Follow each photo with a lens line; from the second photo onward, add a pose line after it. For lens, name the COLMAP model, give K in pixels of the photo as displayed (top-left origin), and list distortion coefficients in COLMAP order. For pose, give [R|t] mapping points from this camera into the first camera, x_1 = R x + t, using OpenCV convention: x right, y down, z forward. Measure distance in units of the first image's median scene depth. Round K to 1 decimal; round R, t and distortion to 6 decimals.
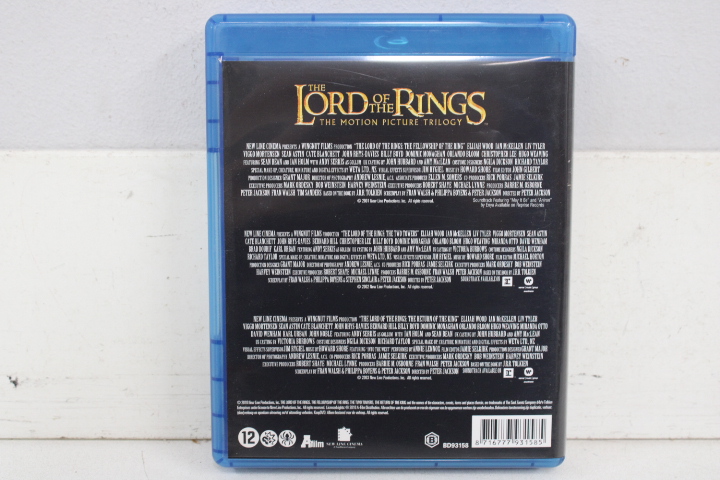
lens RADIAL K [[1024.9, 0, 361.1], [0, 1024.9, 242.4], [0, 0, 1]] dist [-0.038793, 0.000000]
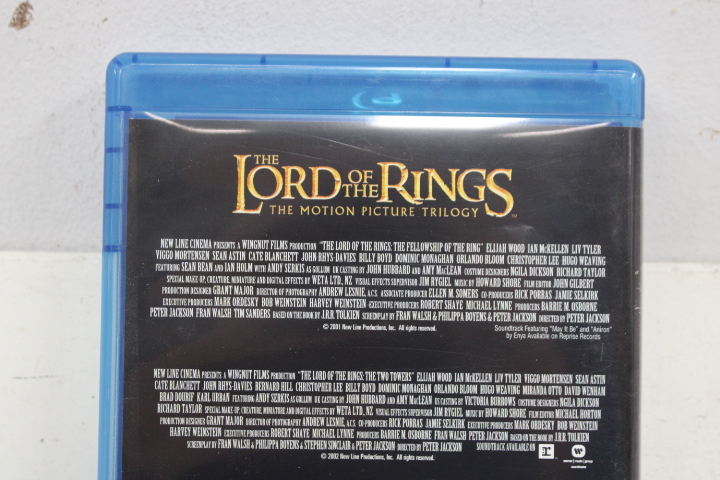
lens RADIAL K [[1283.5, 0, 362.0], [0, 1283.5, 238.4], [0, 0, 1]] dist [-0.000207, 0.000000]
pose [[0.999888, 0.014615, 0.003186, 0.018210], [-0.014022, 0.989972, -0.140568, 0.020072], [-0.005209, 0.140508, 0.990066, 0.154917]]
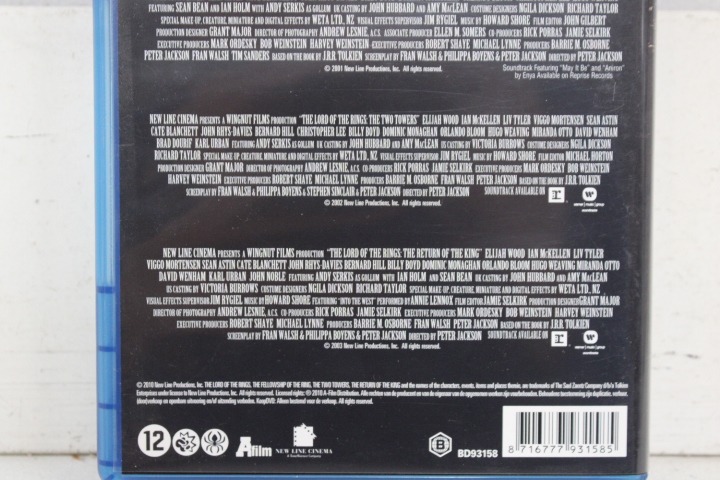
lens RADIAL K [[1283.5, 0, 359.4], [0, 1283.5, 238.7], [0, 0, 1]] dist [-0.000207, 0.000000]
pose [[0.999985, 0.001881, 0.005054, 0.014390], [-0.001593, 0.998413, -0.056300, 0.111526], [-0.005152, 0.056291, 0.998401, 0.193418]]
